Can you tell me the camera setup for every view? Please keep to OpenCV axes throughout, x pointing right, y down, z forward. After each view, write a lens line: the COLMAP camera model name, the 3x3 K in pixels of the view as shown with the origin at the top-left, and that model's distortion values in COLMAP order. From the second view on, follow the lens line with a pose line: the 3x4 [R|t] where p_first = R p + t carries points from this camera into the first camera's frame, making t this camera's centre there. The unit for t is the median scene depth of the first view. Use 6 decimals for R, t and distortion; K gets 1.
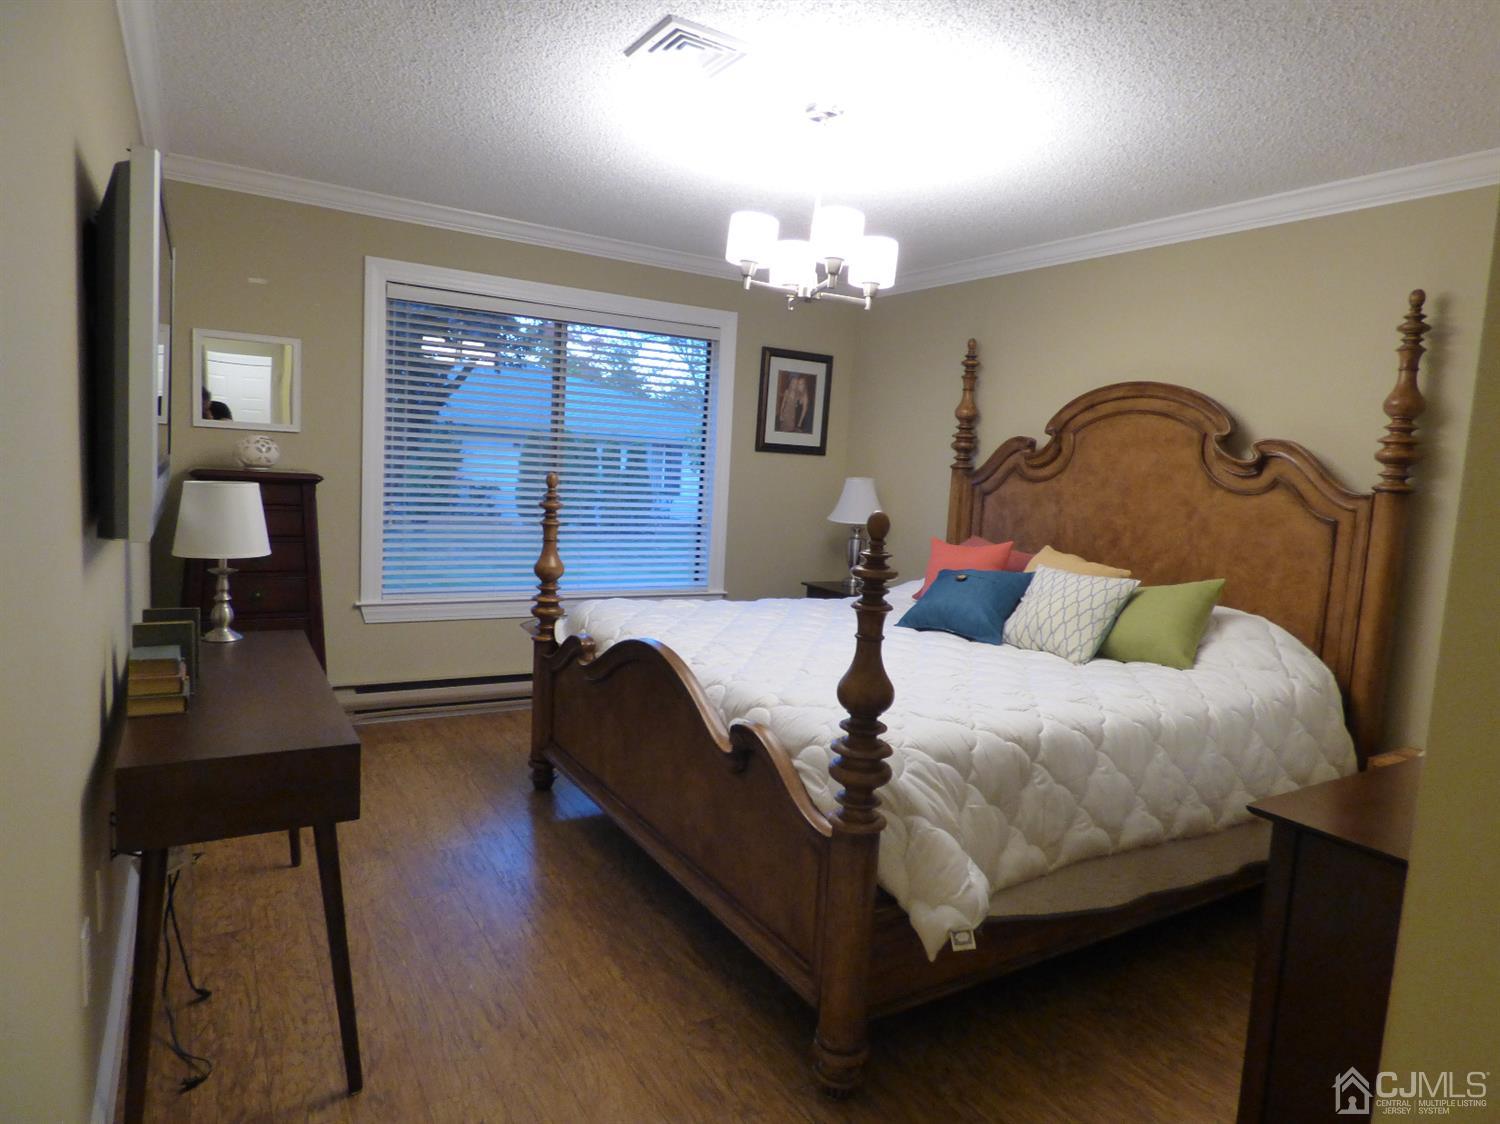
lens RADIAL K [[916.0, 0, 751.1], [0, 916.0, 555.1], [0, 0, 1]] dist [-0.010796, -0.009644]
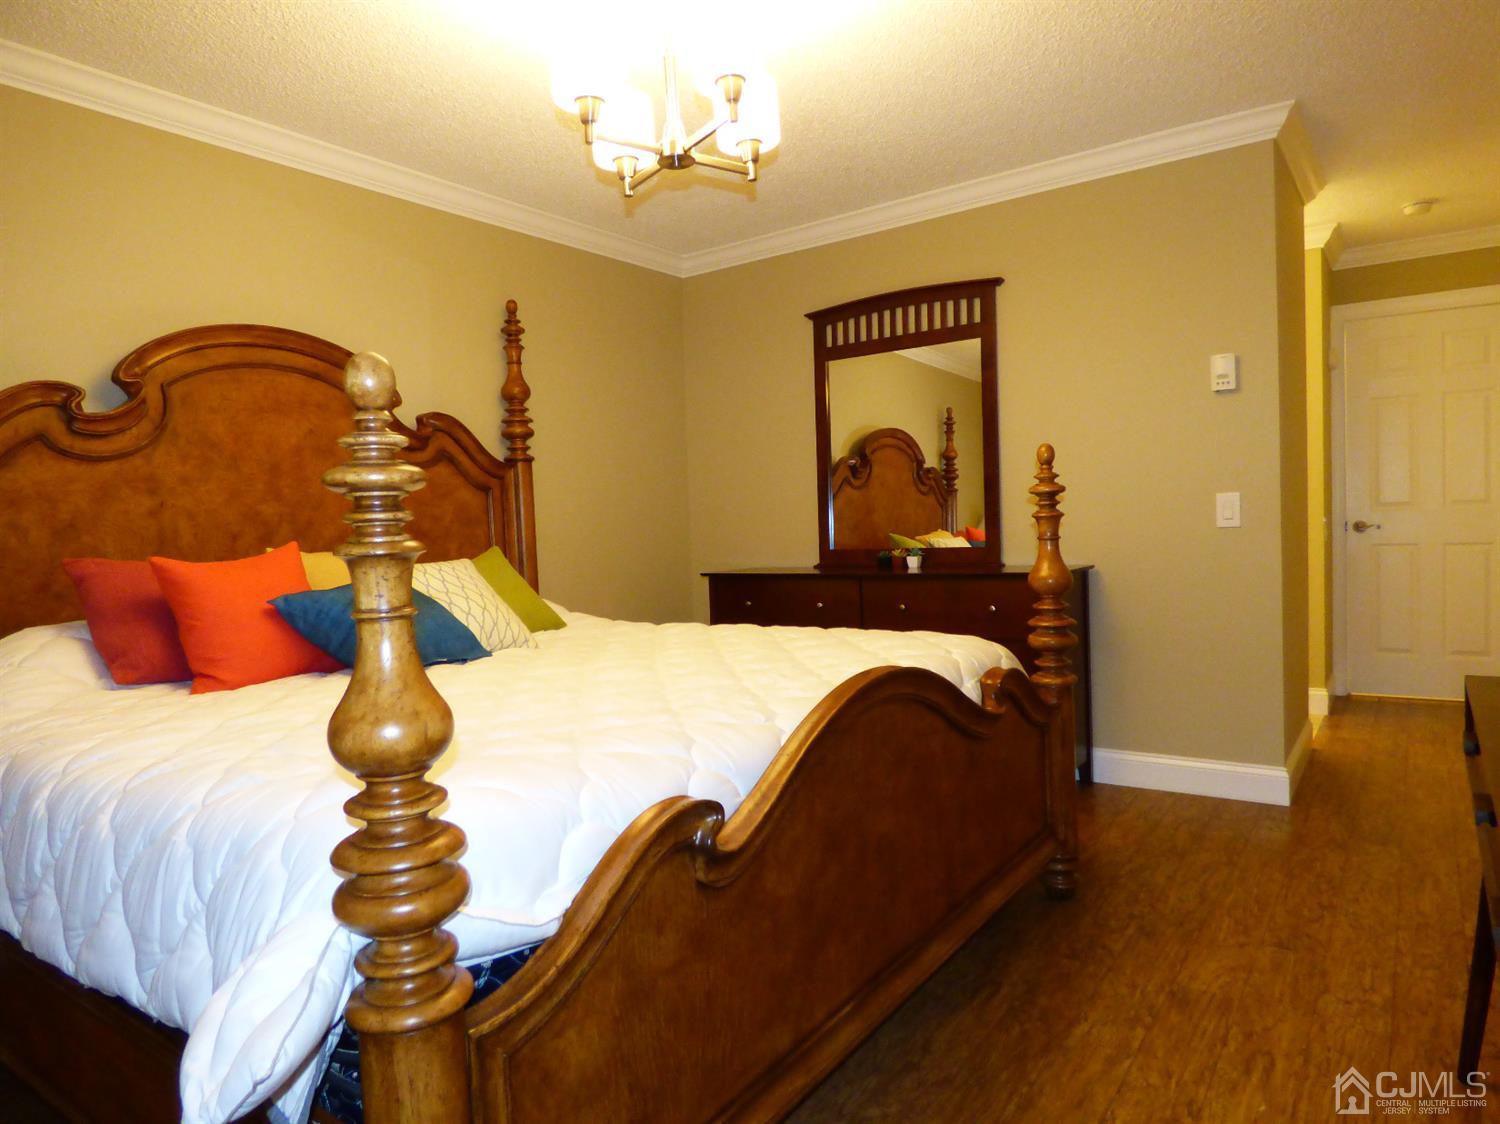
lens RADIAL K [[927.6, 0, 751.8], [0, 927.6, 567.2], [0, 0, 1]] dist [-0.017049, 0.000571]
pose [[-0.391554, -0.088371, 0.915902, -0.460194], [0.107599, 0.984151, 0.140955, -0.055706], [-0.913842, 0.153742, -0.375840, 0.934968]]
